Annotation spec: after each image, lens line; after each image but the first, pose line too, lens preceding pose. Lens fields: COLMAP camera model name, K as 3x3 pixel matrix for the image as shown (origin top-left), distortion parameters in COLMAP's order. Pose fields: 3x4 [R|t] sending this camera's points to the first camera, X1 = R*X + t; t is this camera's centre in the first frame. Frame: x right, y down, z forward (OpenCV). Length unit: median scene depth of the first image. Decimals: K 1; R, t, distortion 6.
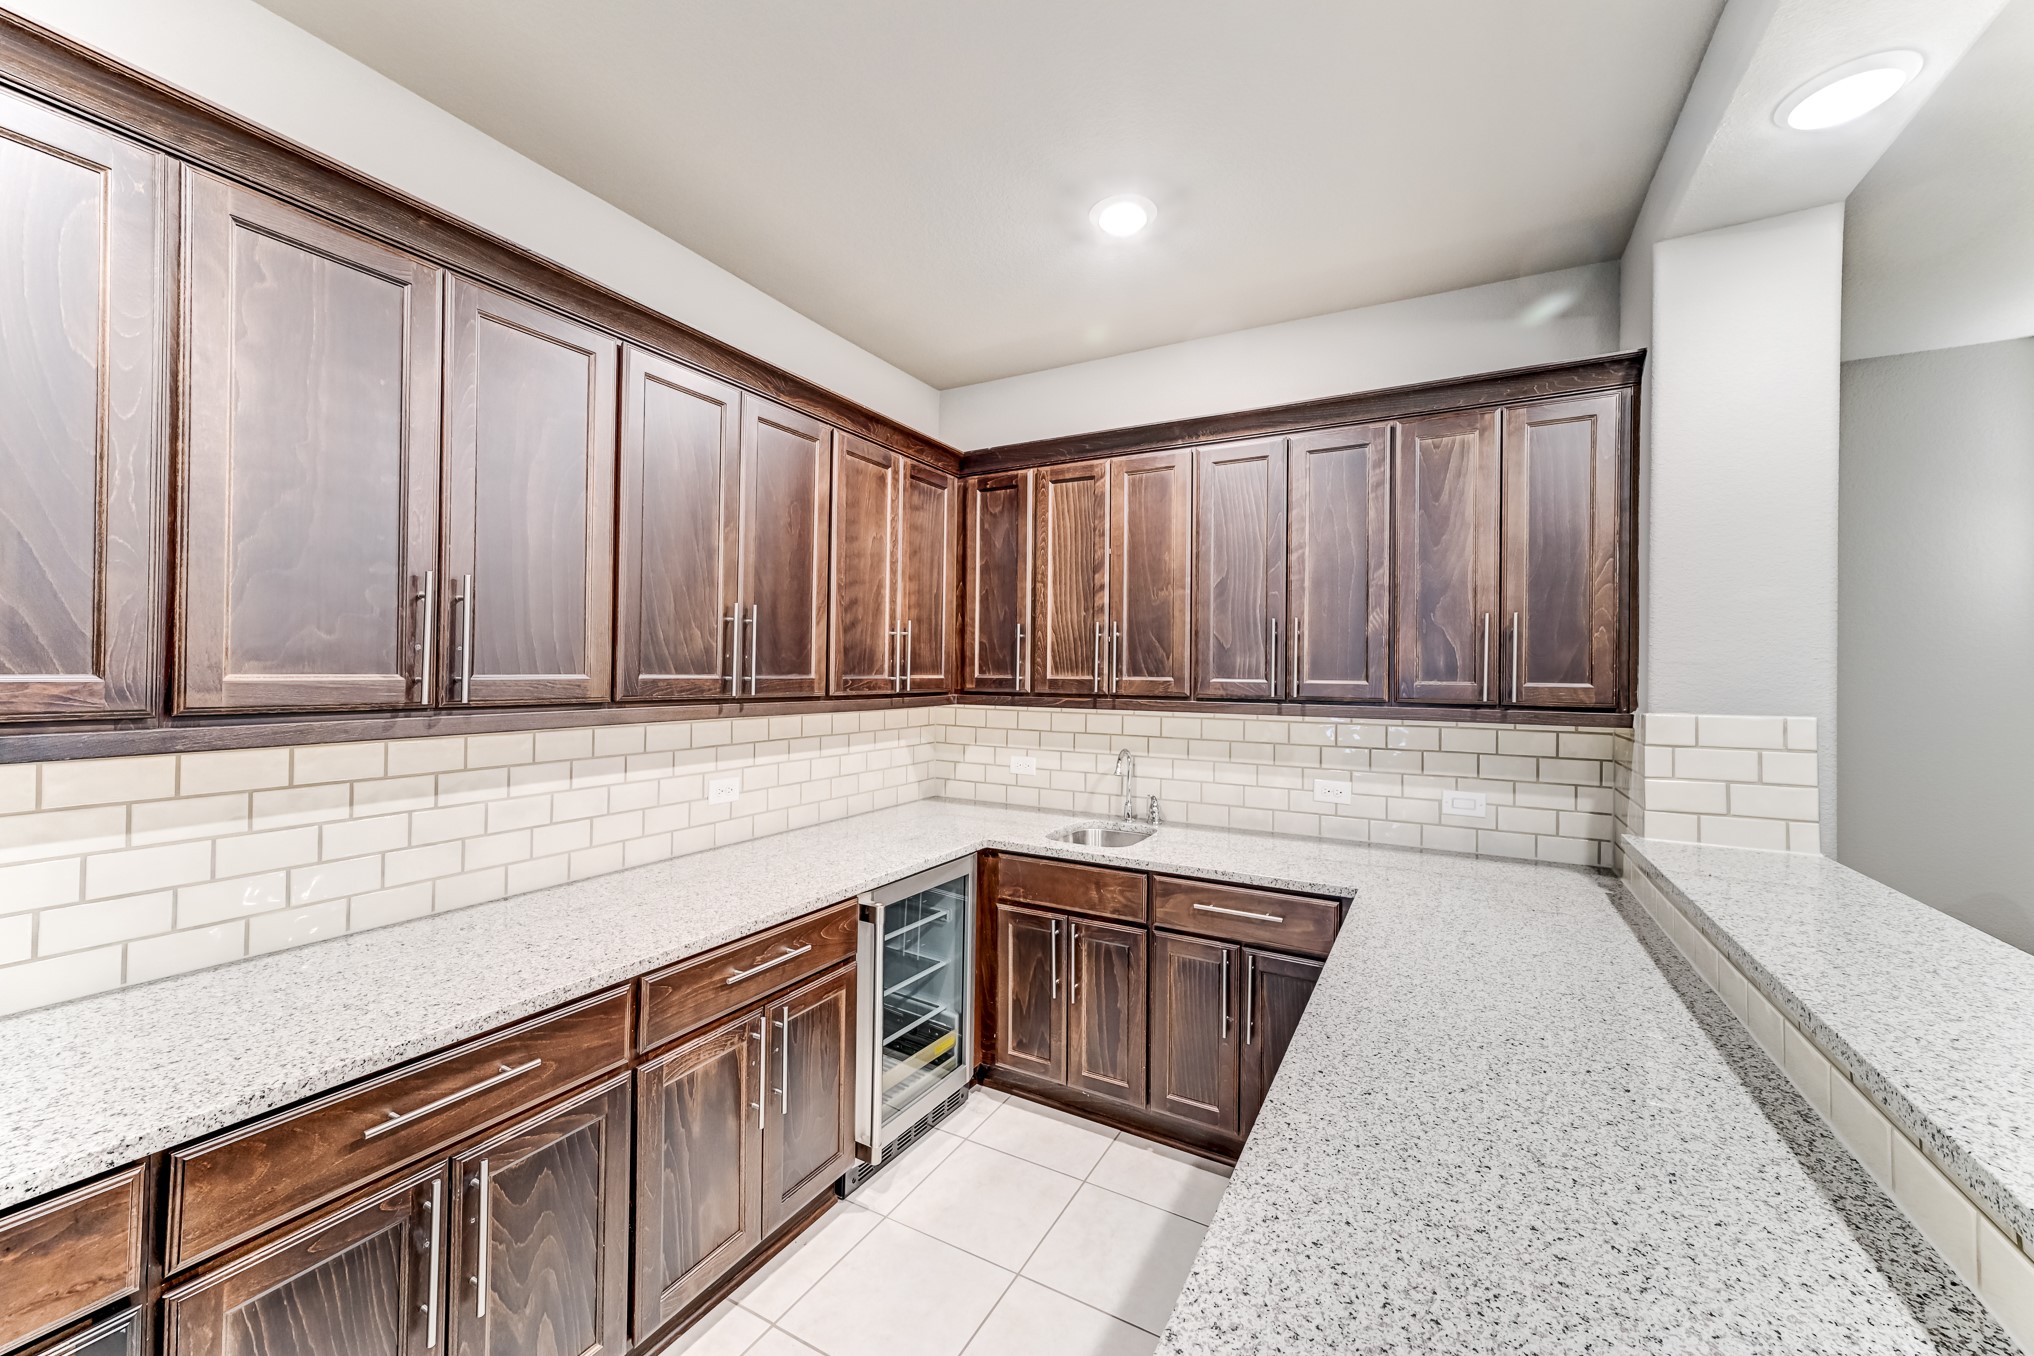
lens RADIAL K [[786.5, 0, 1014.1], [0, 786.5, 668.6], [0, 0, 1]] dist [0.000811, -0.000005]
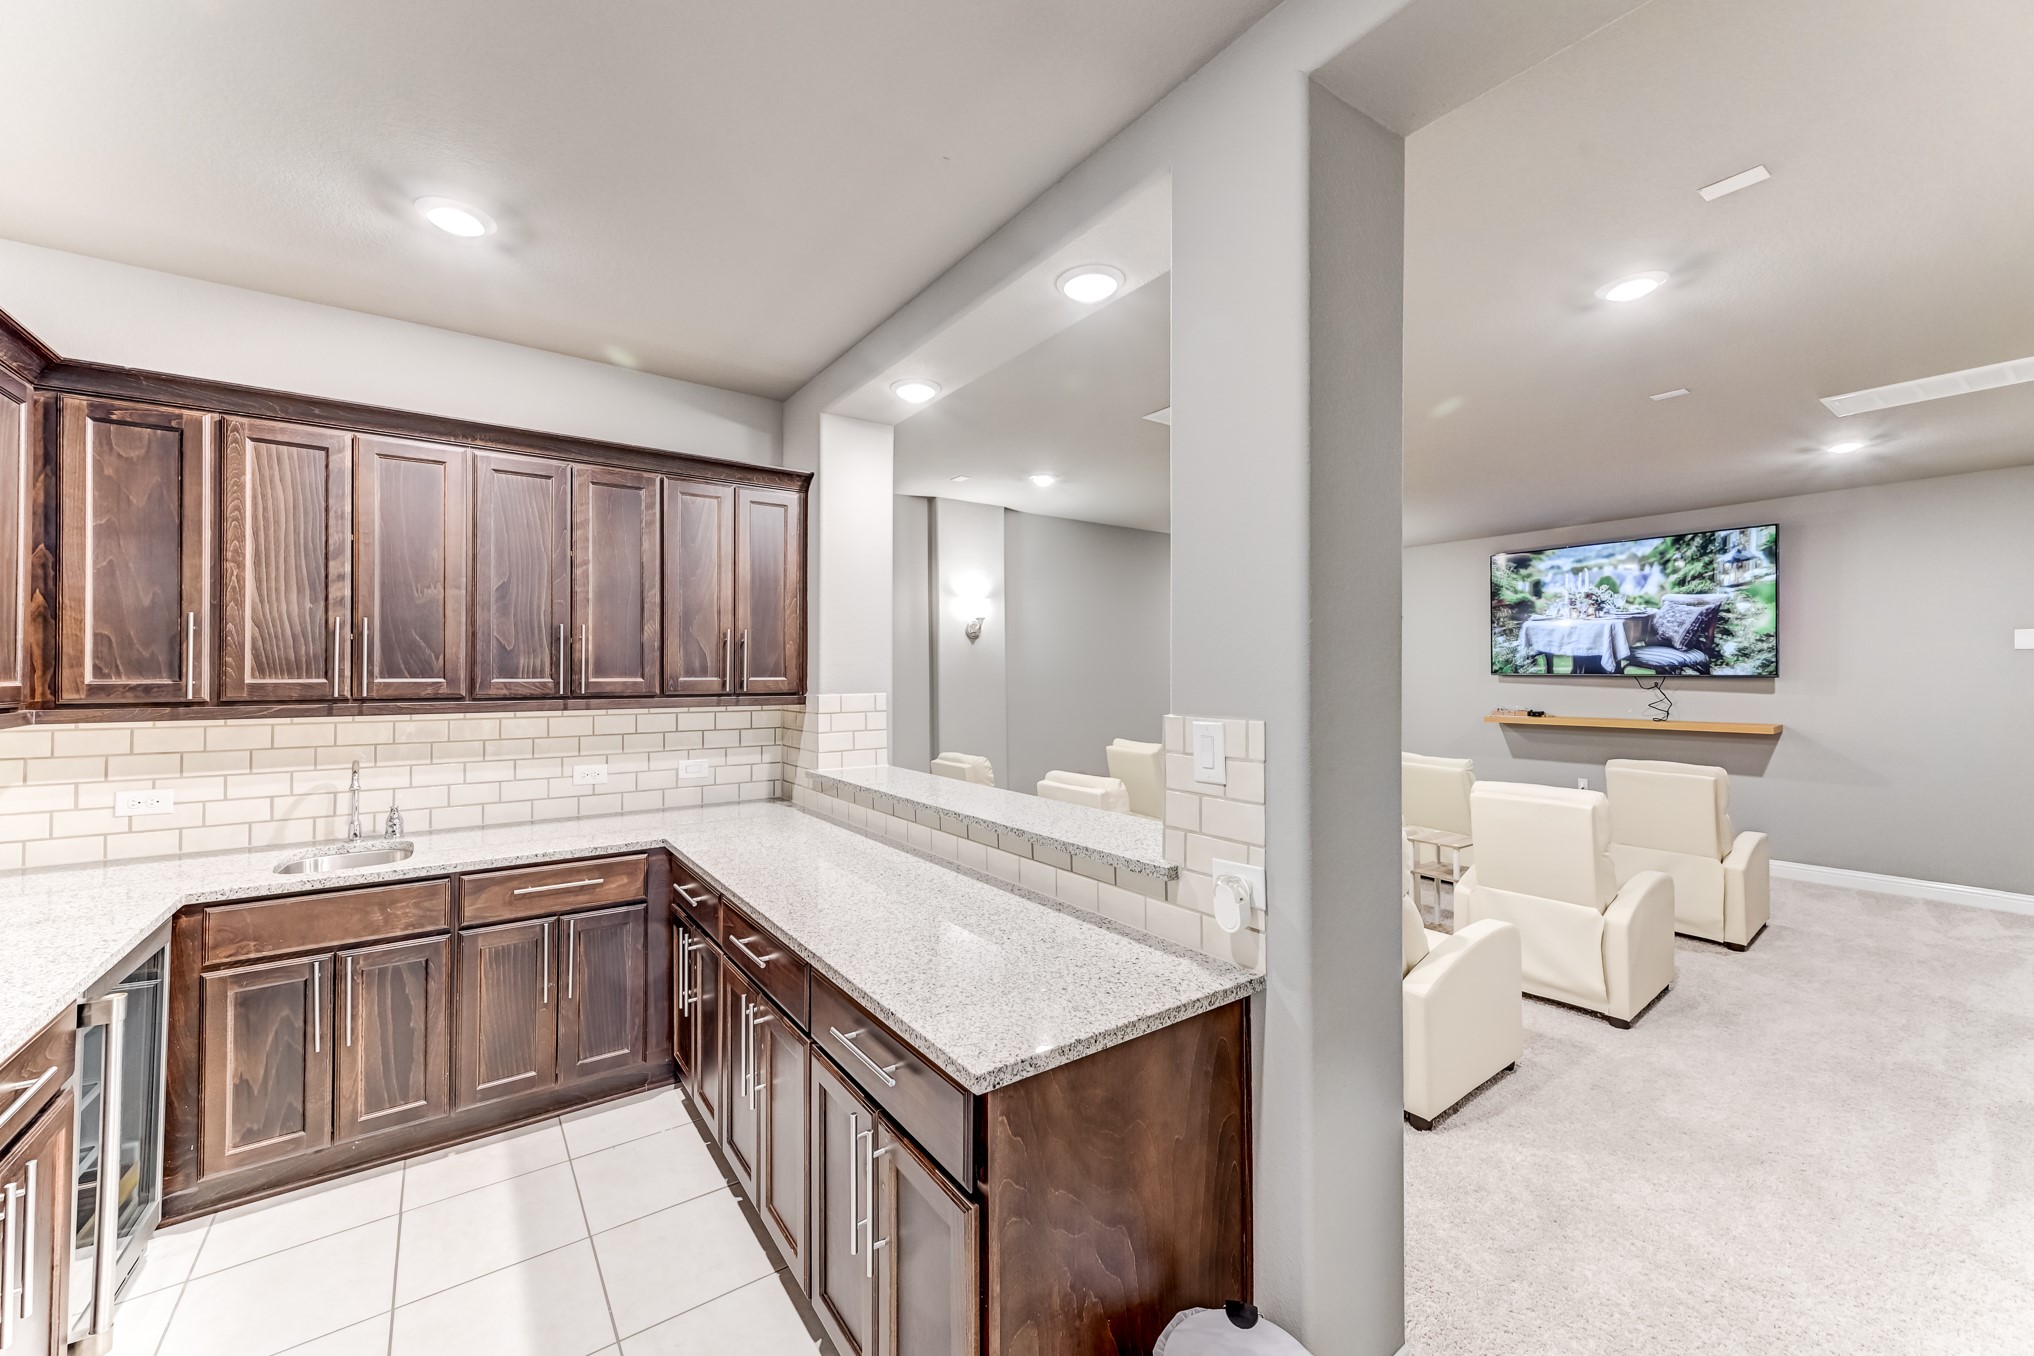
lens RADIAL K [[786.5, 0, 1014.1], [0, 786.5, 668.6], [0, 0, 1]] dist [0.000811, -0.000005]
pose [[0.423220, -0.007133, 0.905999, -0.396601], [0.001240, 0.999973, 0.007293, -0.007553], [-0.906026, -0.001963, 0.423218, -0.057859]]
